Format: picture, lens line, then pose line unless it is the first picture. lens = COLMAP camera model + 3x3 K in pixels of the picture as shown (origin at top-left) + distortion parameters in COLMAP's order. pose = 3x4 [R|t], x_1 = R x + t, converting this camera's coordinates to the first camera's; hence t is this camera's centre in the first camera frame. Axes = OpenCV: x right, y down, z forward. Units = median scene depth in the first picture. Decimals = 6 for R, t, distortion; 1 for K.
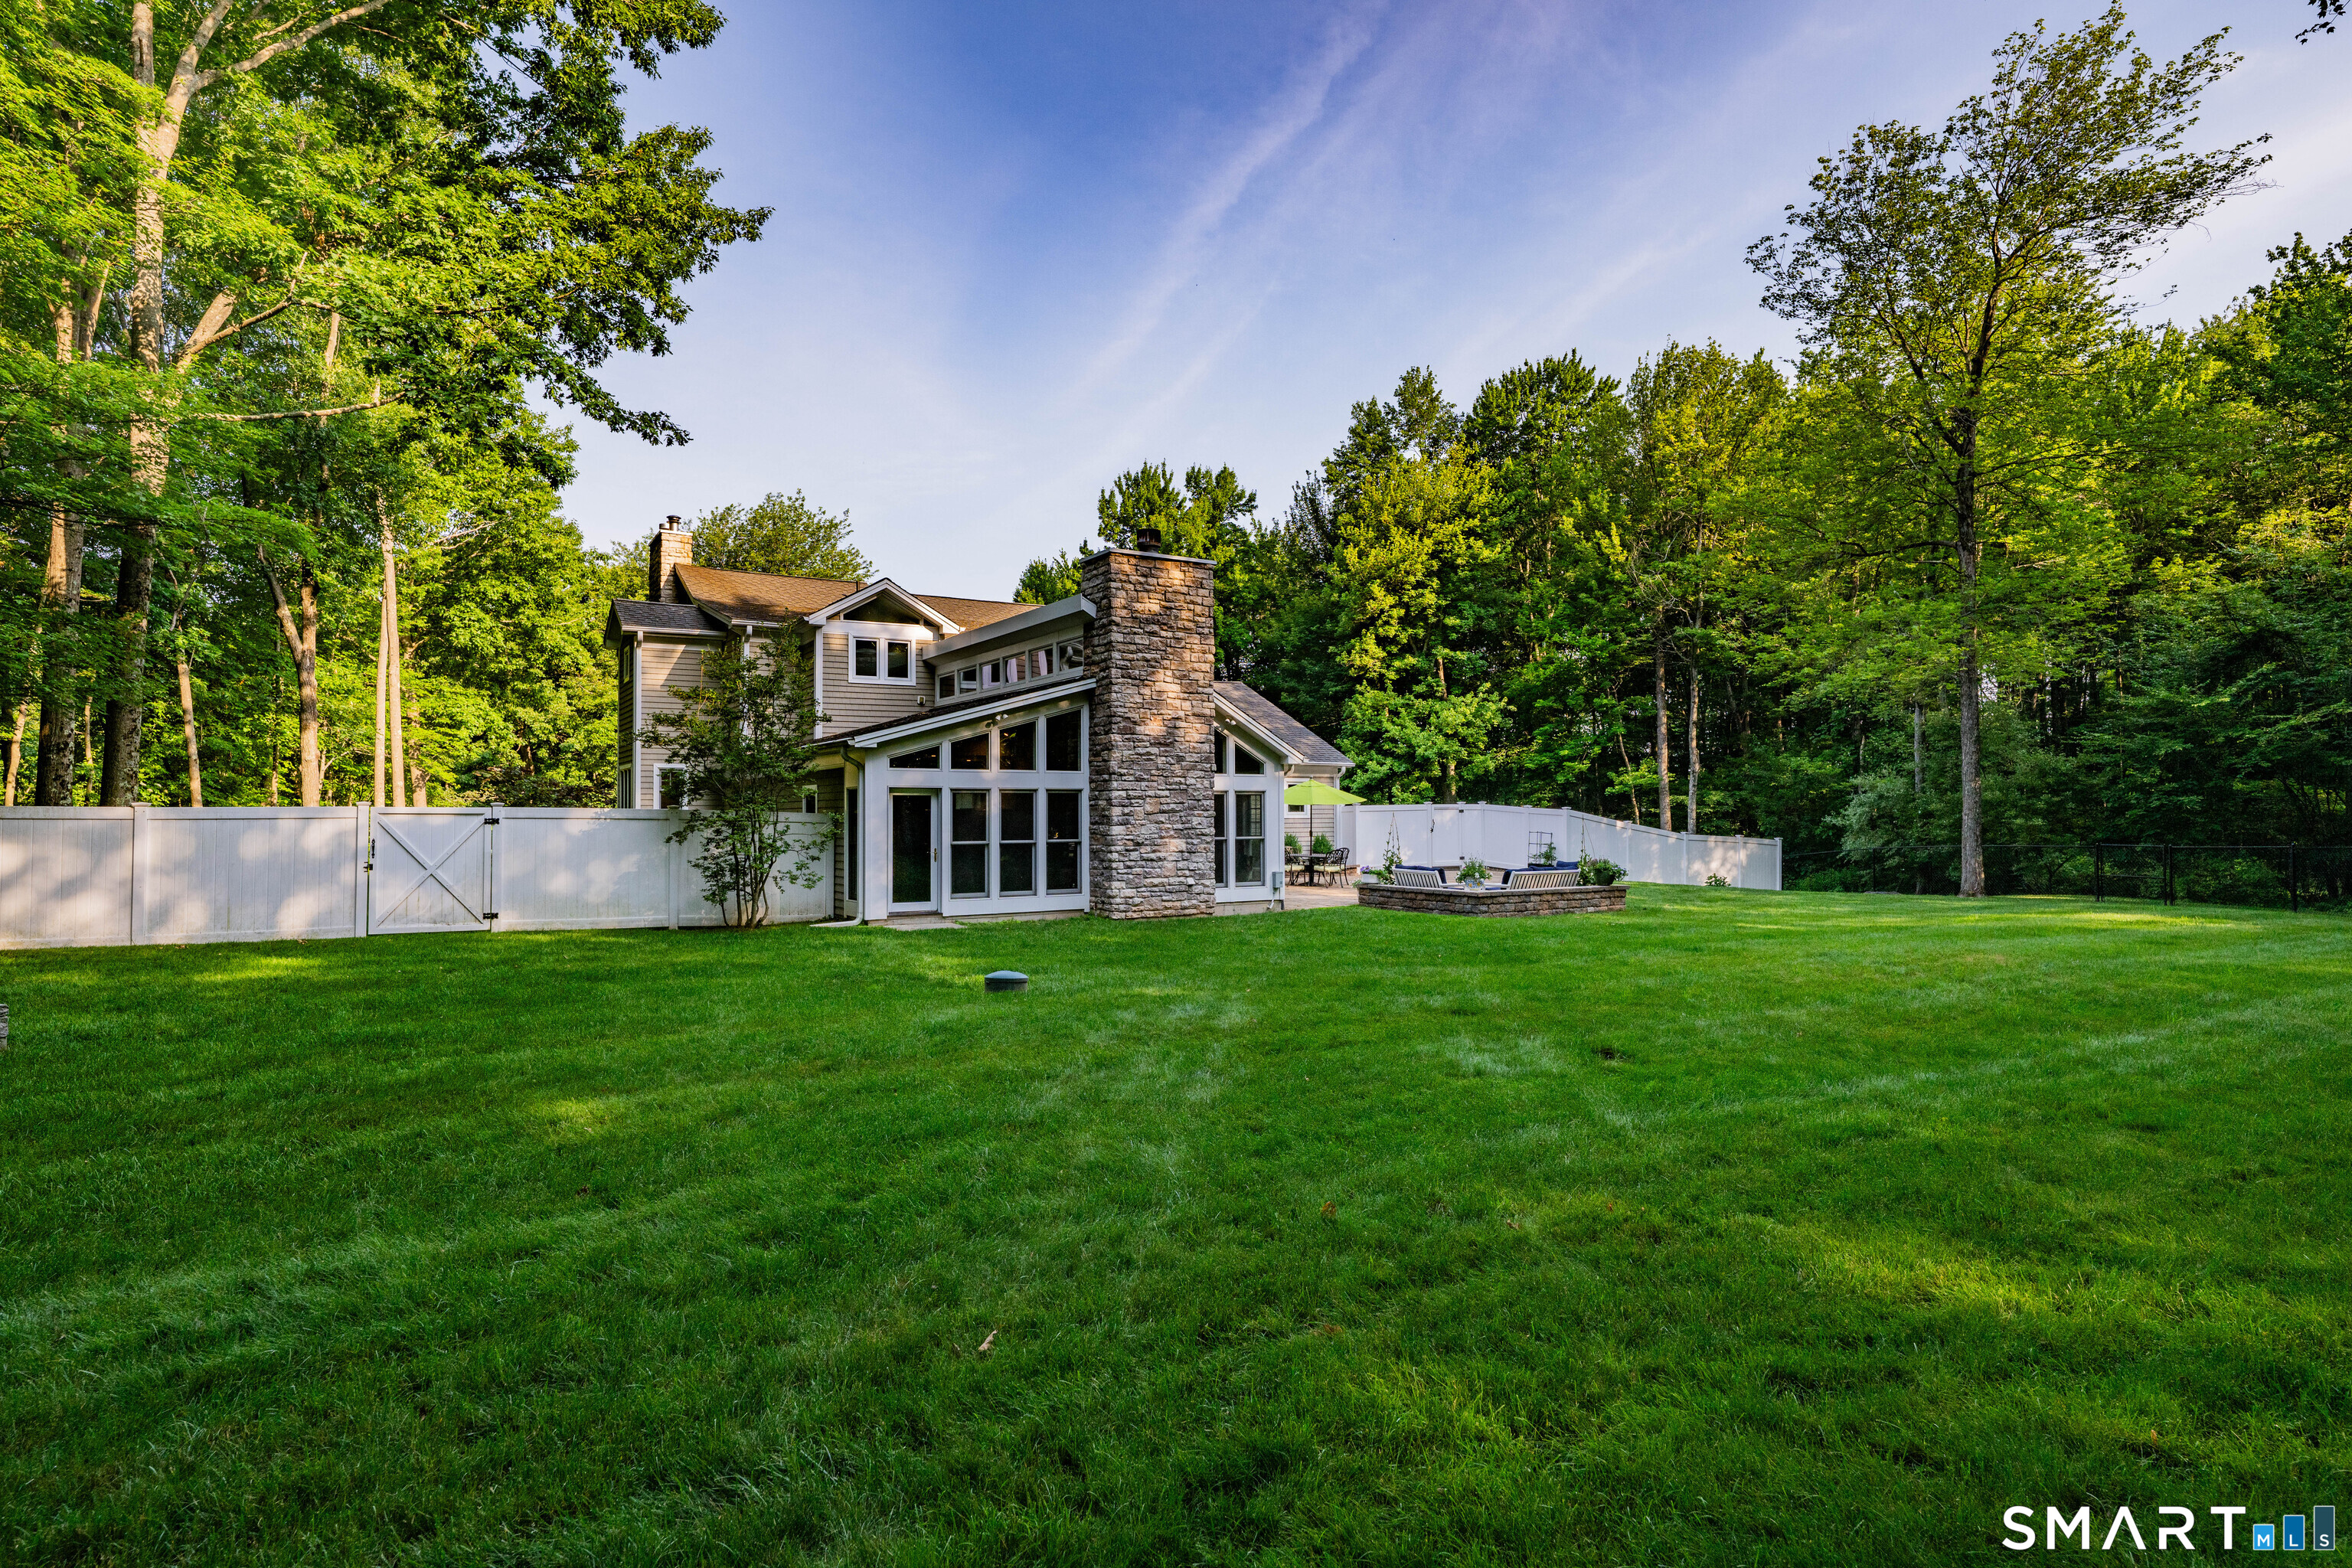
lens RADIAL K [[1256.4, 0, 1174.2], [0, 1256.4, 787.4], [0, 0, 1]] dist [0.005564, 0.001482]
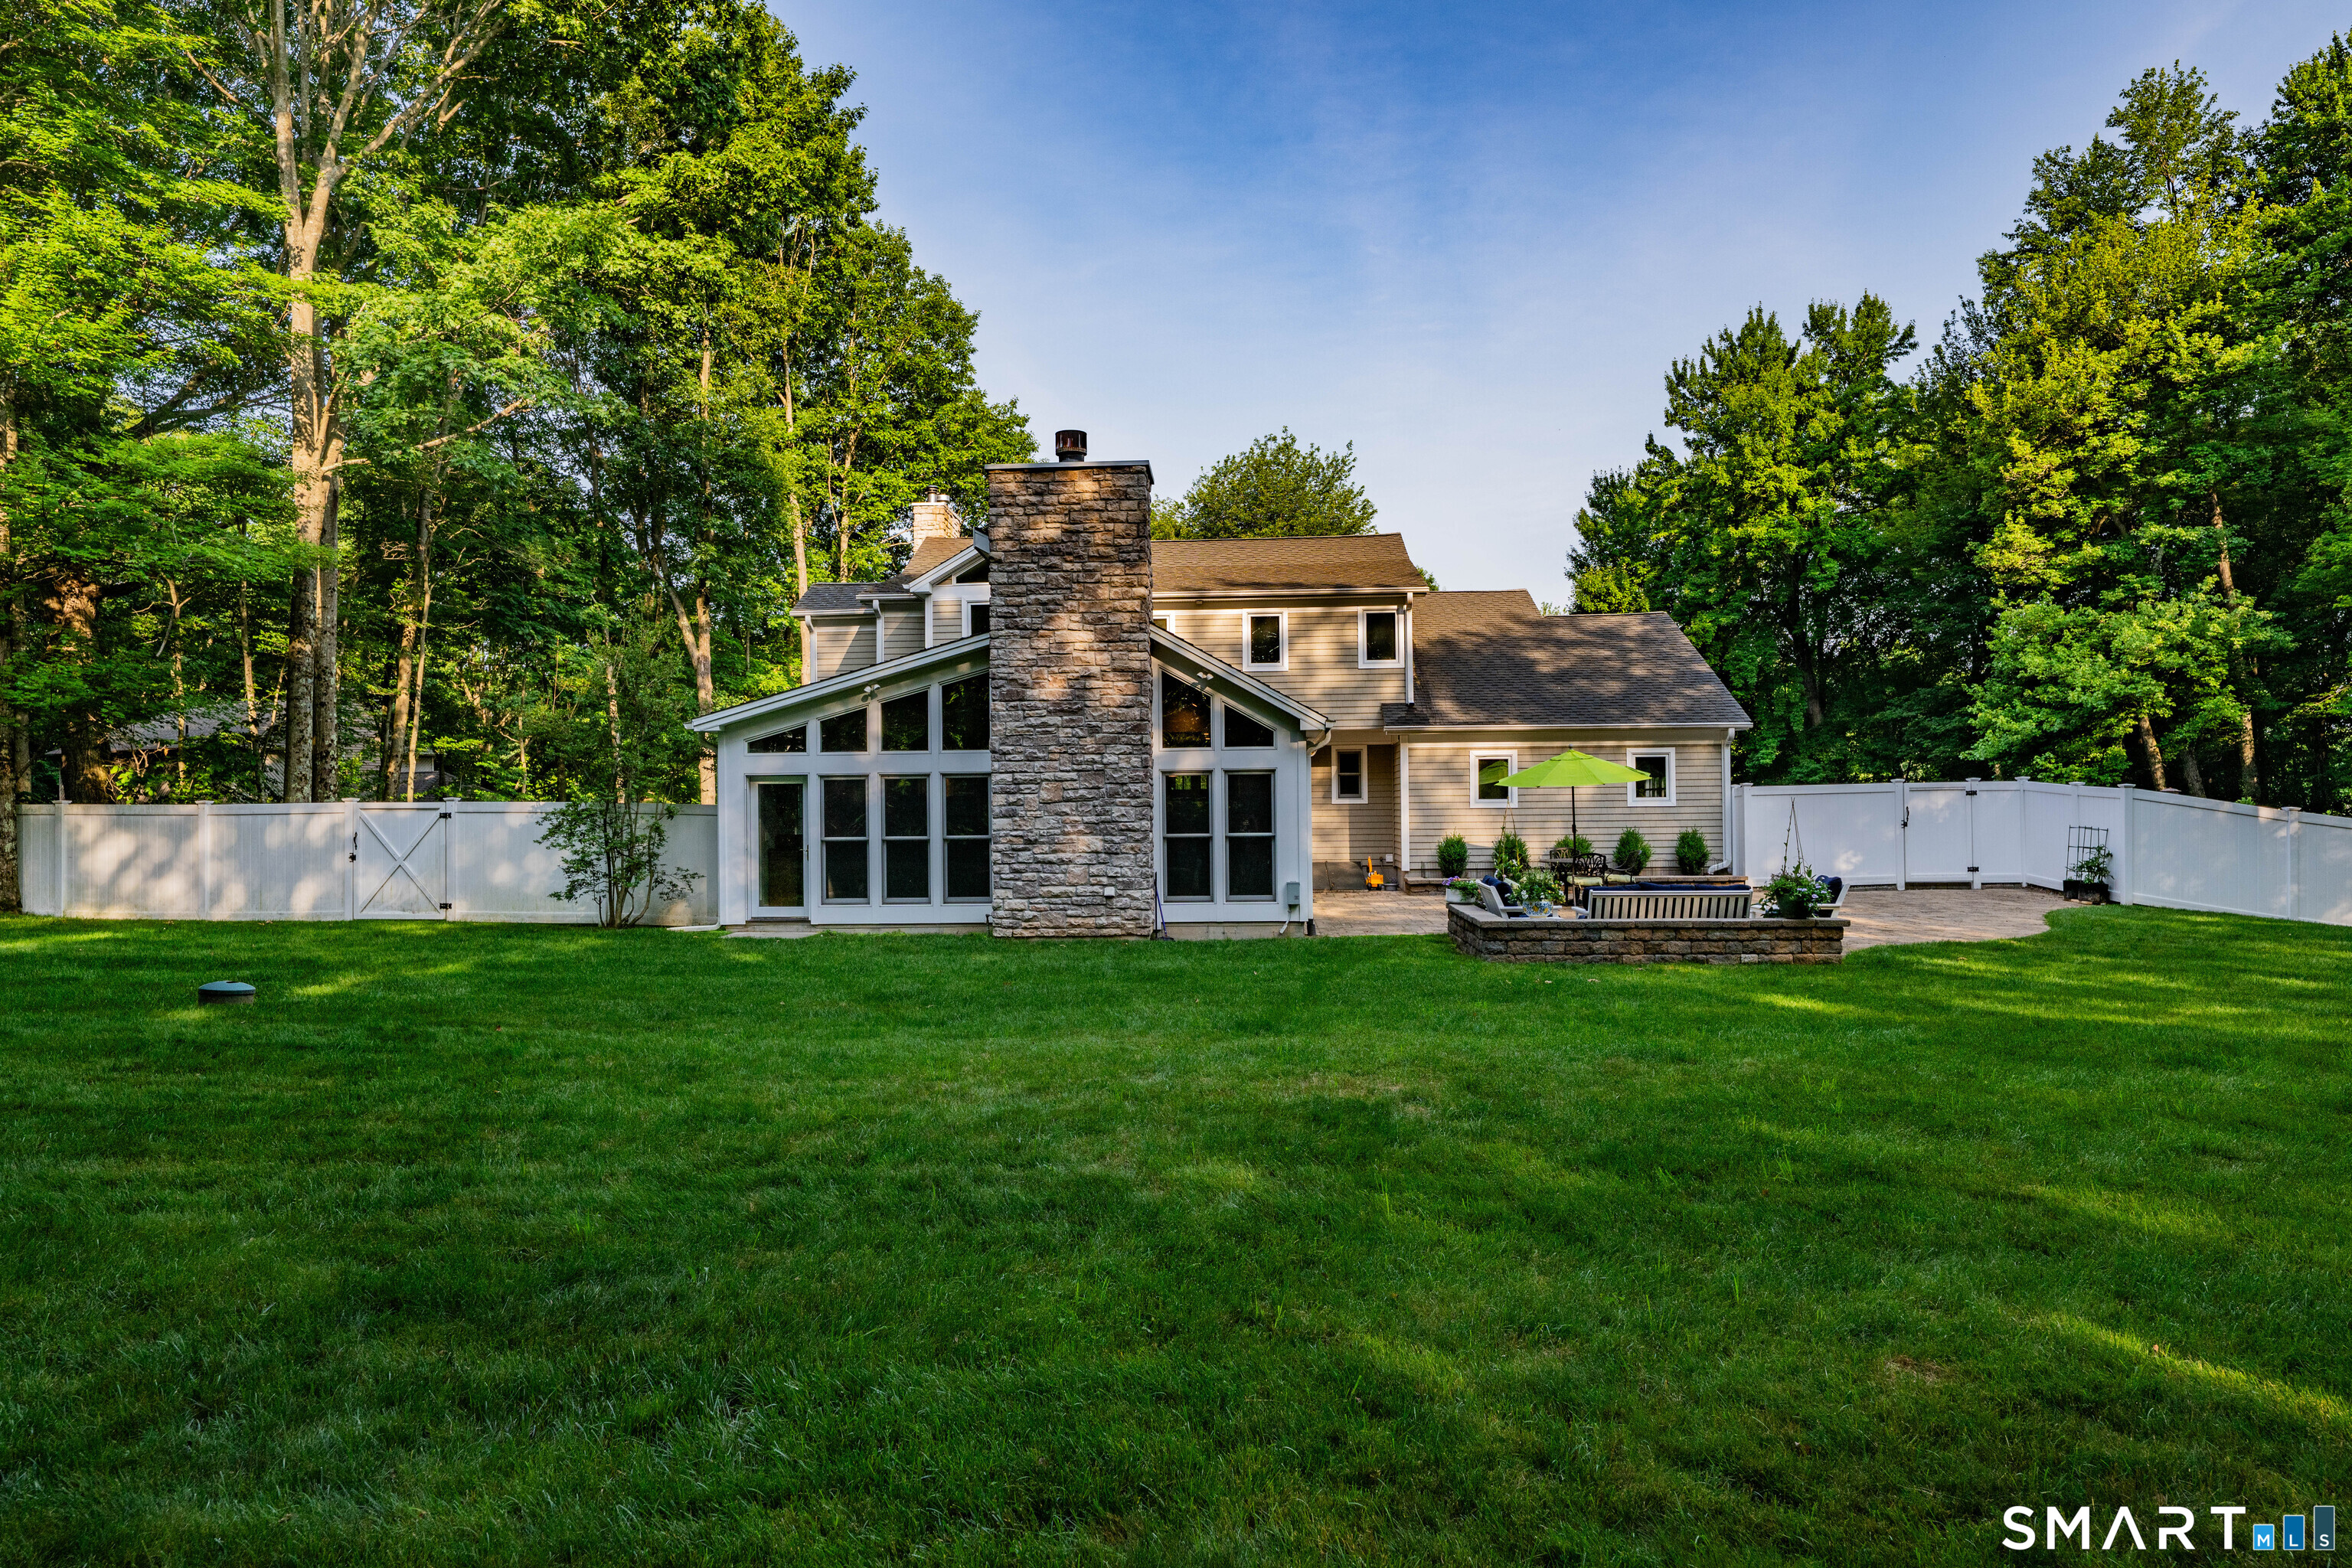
lens RADIAL K [[1493.9, 0, 1179.4], [0, 1493.9, 804.1], [0, 0, 1]] dist [0.003566, -0.002847]
pose [[0.809450, -0.007341, -0.587143, 0.577250], [0.019504, 0.999706, 0.014389, 0.010202], [0.586865, -0.023099, 0.809355, 0.303272]]
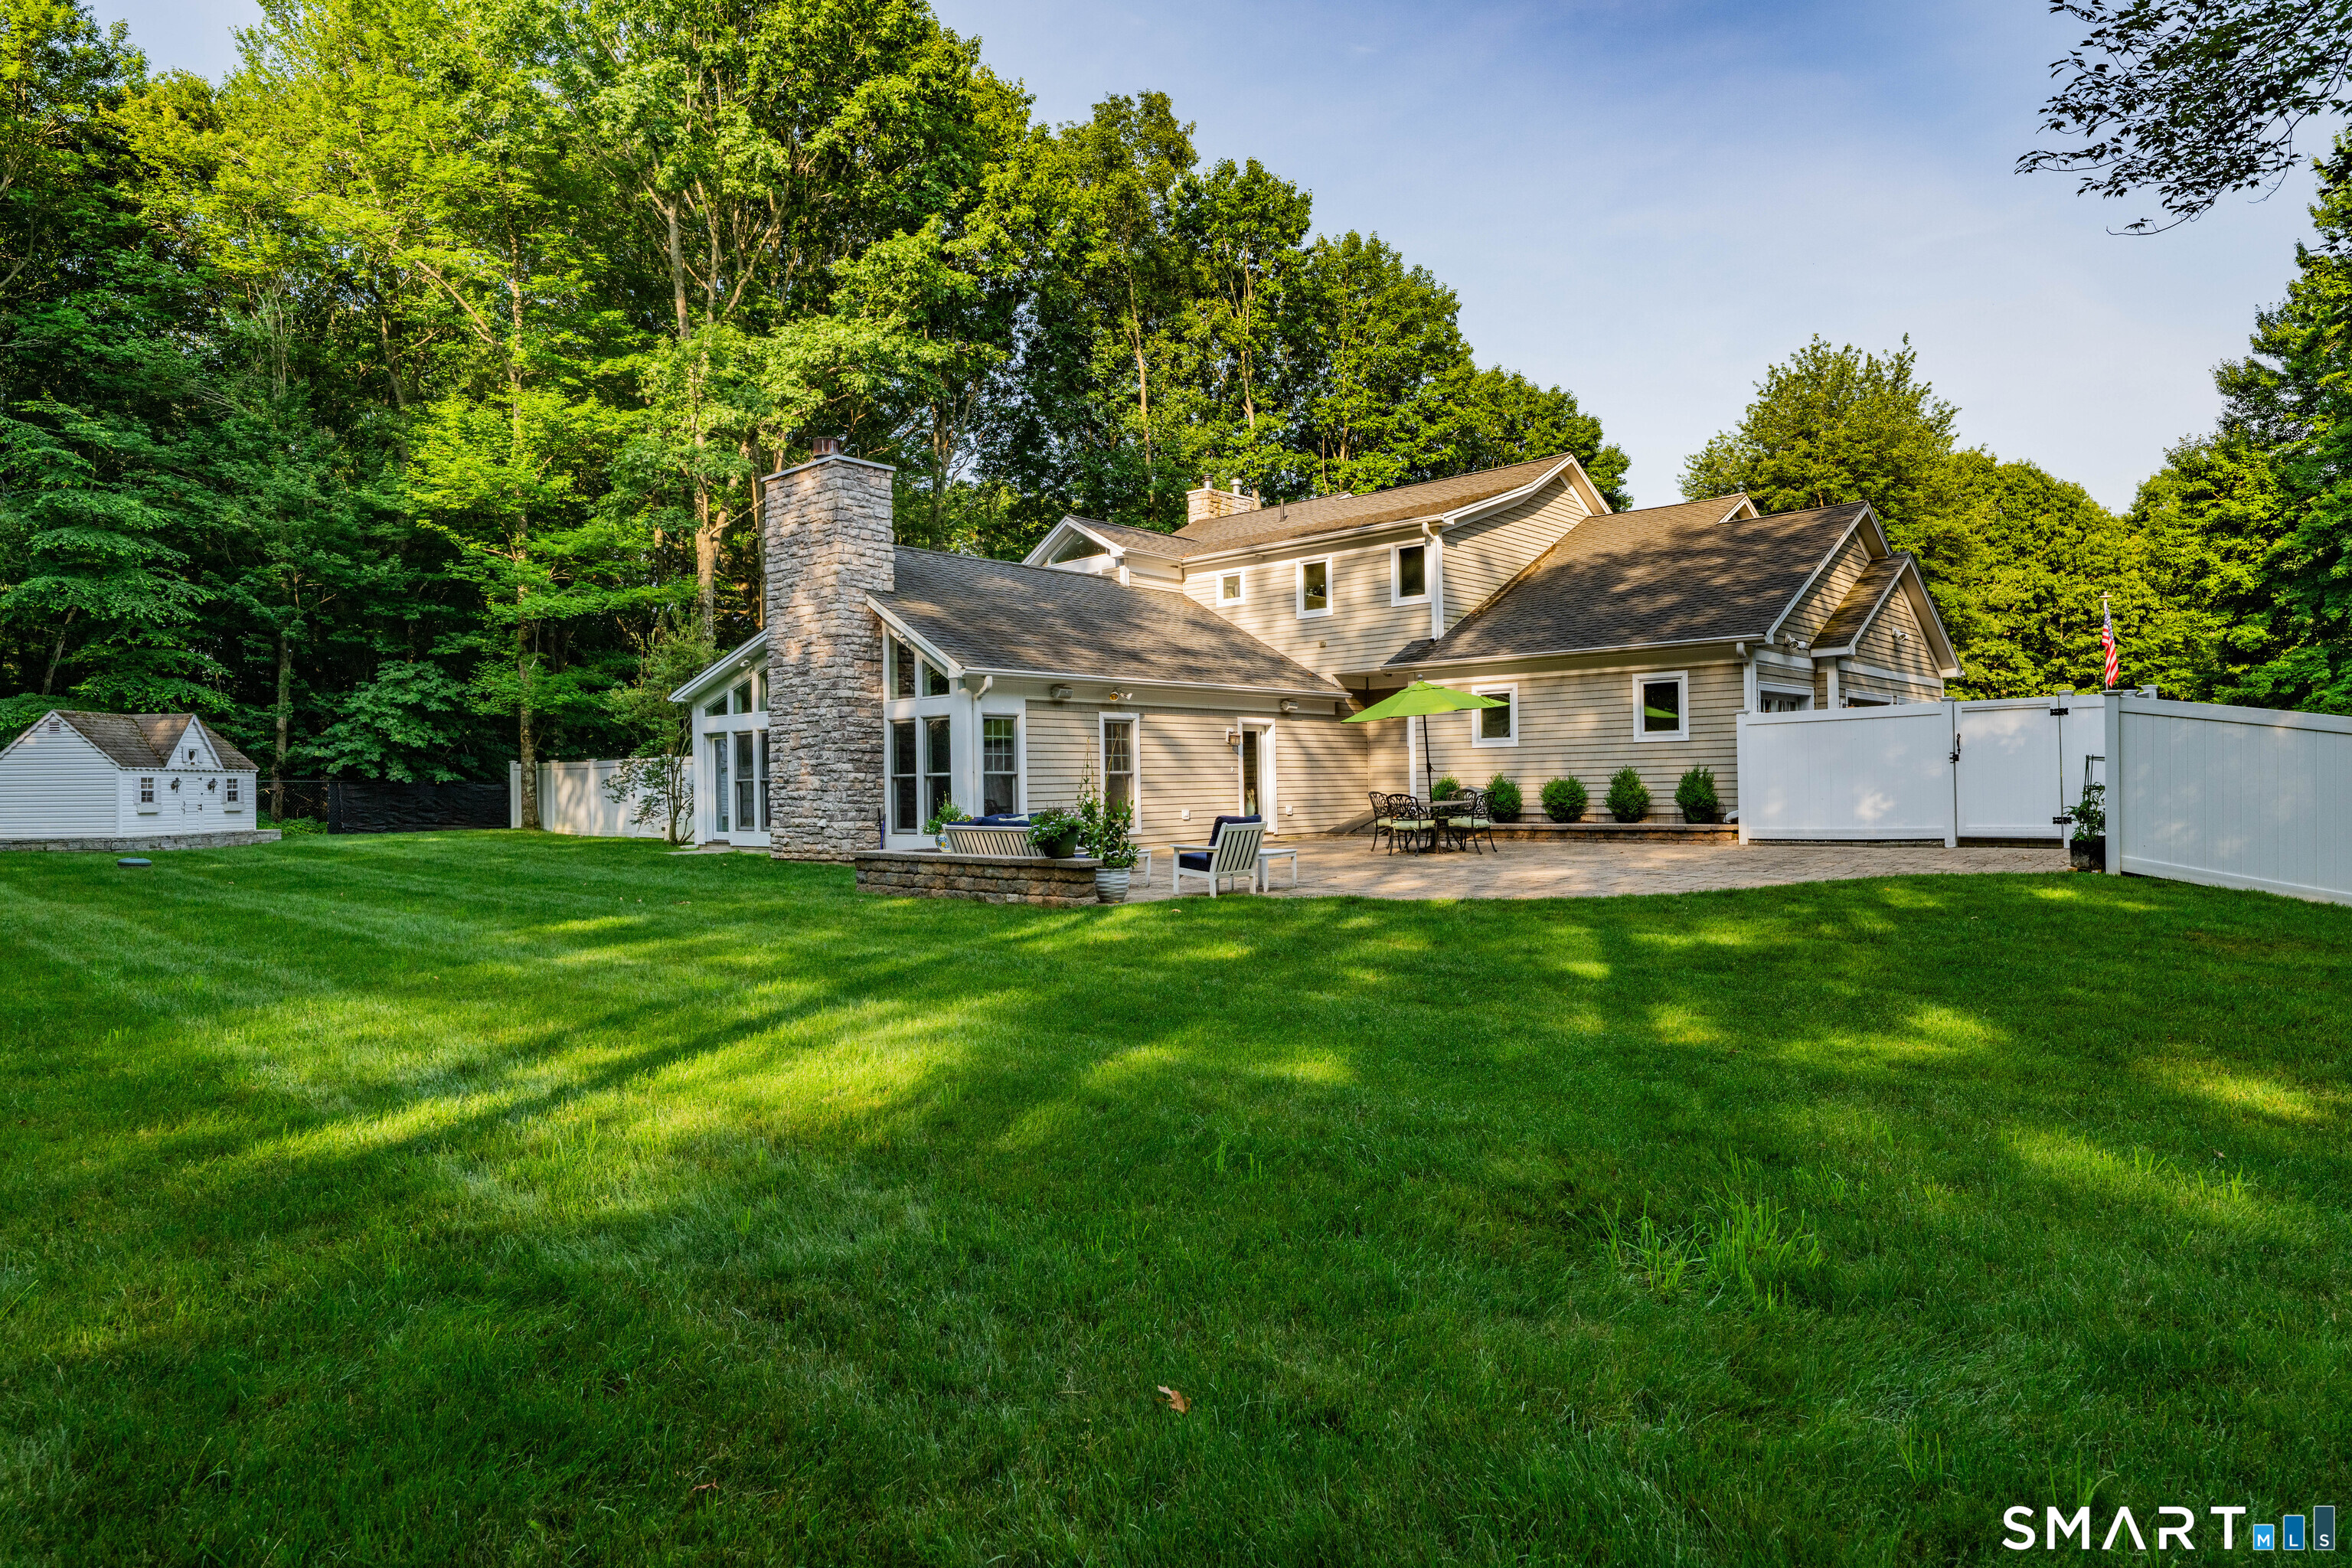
lens RADIAL K [[1346.6, 0, 1168.6], [0, 1346.6, 775.2], [0, 0, 1]] dist [-0.001979, 0.000122]
pose [[0.260409, -0.006034, -0.965480, 1.009827], [0.037551, 0.999287, 0.003883, 0.046679], [0.964768, -0.037266, 0.260450, 0.996713]]
